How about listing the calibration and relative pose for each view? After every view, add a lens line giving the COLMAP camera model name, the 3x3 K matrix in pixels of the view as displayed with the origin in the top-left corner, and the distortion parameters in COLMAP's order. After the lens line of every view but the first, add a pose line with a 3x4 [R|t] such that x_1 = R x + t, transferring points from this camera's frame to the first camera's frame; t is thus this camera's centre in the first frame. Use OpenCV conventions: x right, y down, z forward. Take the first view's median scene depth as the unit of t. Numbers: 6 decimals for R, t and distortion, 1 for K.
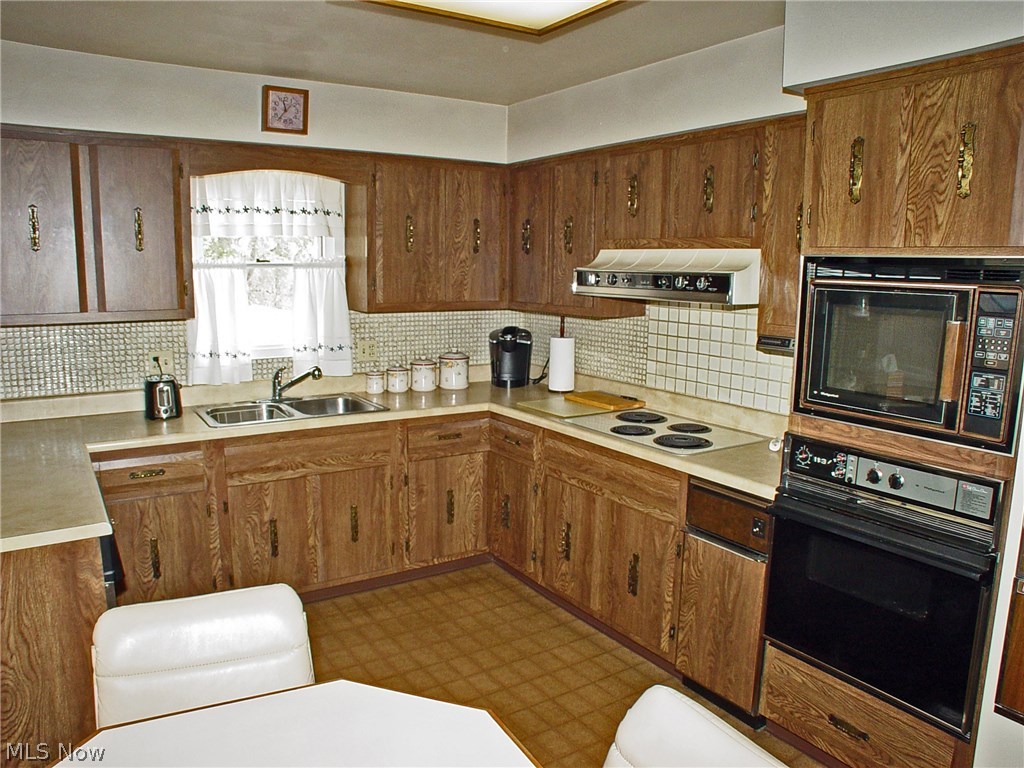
lens RADIAL K [[743.8, 0, 507.2], [0, 743.8, 394.5], [0, 0, 1]] dist [-0.120731, 0.007992]
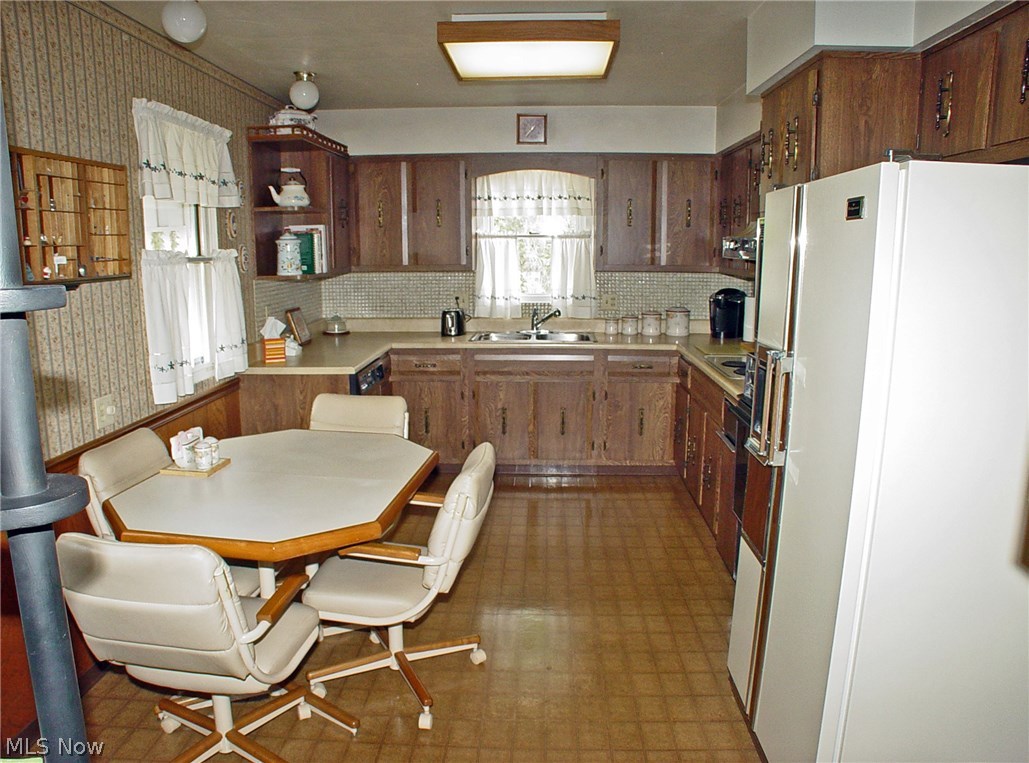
lens RADIAL K [[747.5, 0, 517.8], [0, 747.5, 377.8], [0, 0, 1]] dist [-0.120731, 0.007992]
pose [[0.833833, 0.089811, -0.544662, 0.461989], [-0.088174, 0.995677, 0.029194, 0.057461], [0.544929, 0.023682, 0.838148, -0.220227]]
